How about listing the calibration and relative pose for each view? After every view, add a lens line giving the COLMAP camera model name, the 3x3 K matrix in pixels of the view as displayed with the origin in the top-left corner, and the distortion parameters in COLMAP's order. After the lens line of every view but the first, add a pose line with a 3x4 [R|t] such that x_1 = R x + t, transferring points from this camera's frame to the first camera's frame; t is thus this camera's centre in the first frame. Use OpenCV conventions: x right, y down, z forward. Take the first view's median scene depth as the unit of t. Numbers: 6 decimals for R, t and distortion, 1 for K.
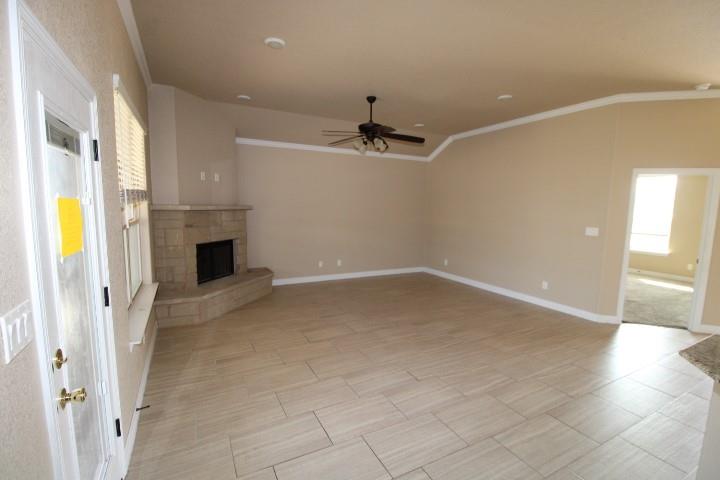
lens RADIAL K [[331.7, 0, 360.9], [0, 331.7, 240.7], [0, 0, 1]] dist [-0.019918, -0.001868]
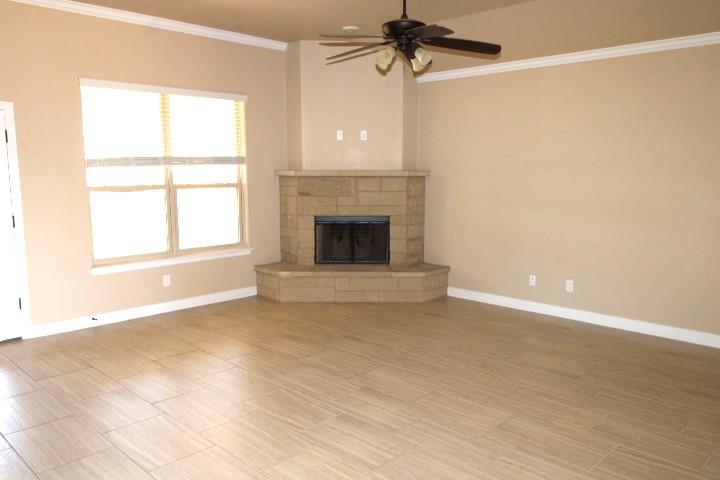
lens RADIAL K [[562.6, 0, 360.8], [0, 562.6, 240.6], [0, 0, 1]] dist [0.000877, 0.000453]
pose [[0.312882, 0.104446, -0.944032, 0.958579], [-0.099467, 0.992073, 0.076795, -0.051056], [0.944569, 0.069873, 0.320791, 0.663949]]
